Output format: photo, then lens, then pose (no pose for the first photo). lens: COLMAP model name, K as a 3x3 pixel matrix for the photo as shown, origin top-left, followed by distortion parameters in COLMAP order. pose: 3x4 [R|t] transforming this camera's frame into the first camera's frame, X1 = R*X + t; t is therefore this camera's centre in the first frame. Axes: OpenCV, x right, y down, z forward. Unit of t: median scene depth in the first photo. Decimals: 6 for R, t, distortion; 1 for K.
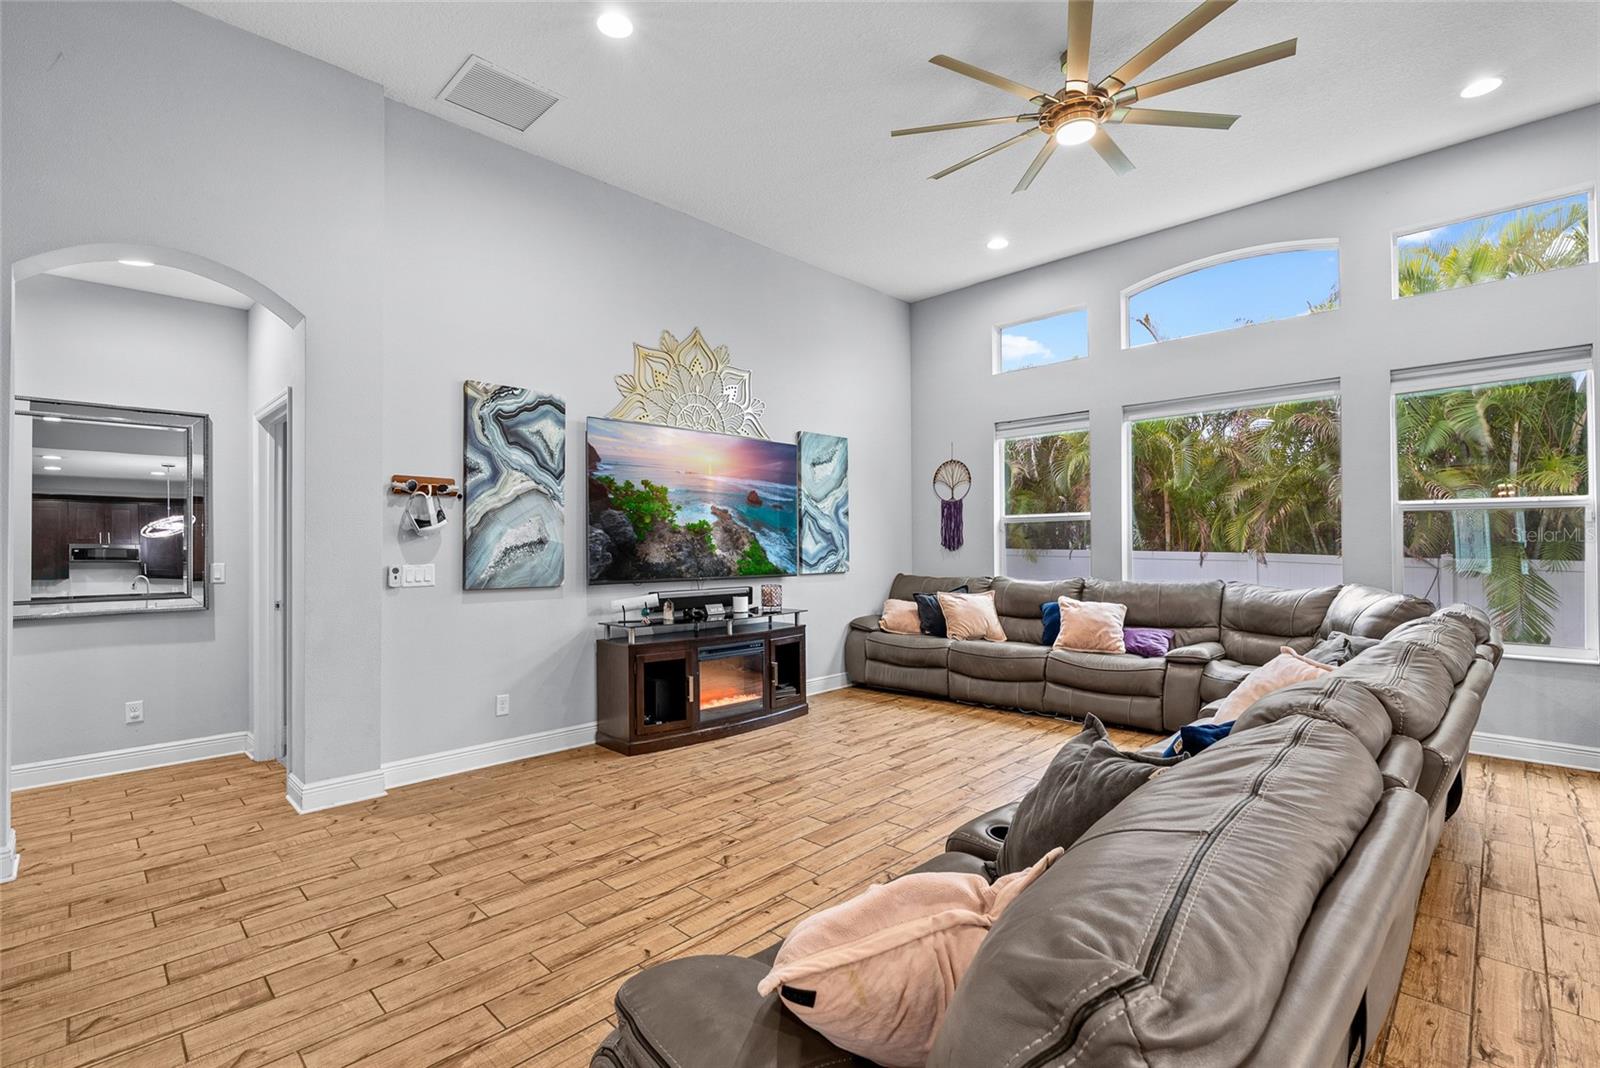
lens RADIAL K [[733.9, 0, 802.6], [0, 733.9, 536.3], [0, 0, 1]] dist [0.003050, 0.000646]
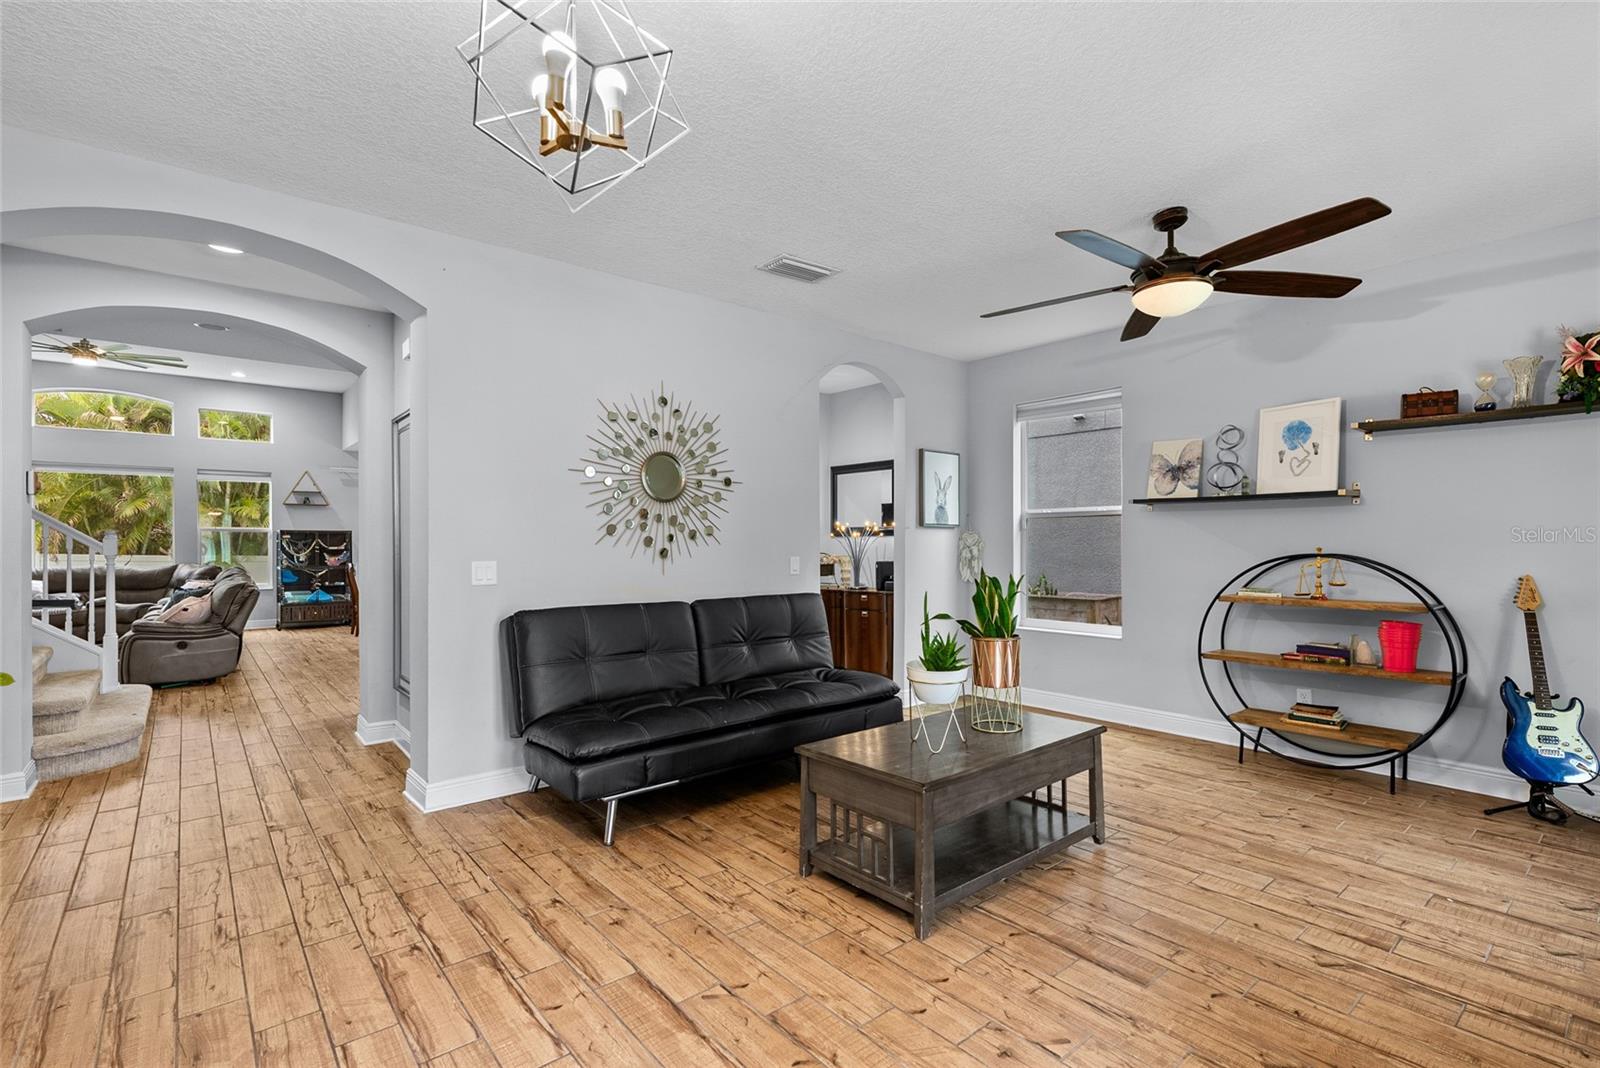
lens RADIAL K [[733.9, 0, 849.2], [0, 733.9, 558.2], [0, 0, 1]] dist [0.003050, 0.000646]
pose [[0.073470, 0.001132, 0.997297, -1.282519], [-0.003765, 0.999993, -0.000858, 0.039335], [-0.997290, -0.003692, 0.073473, -1.139064]]
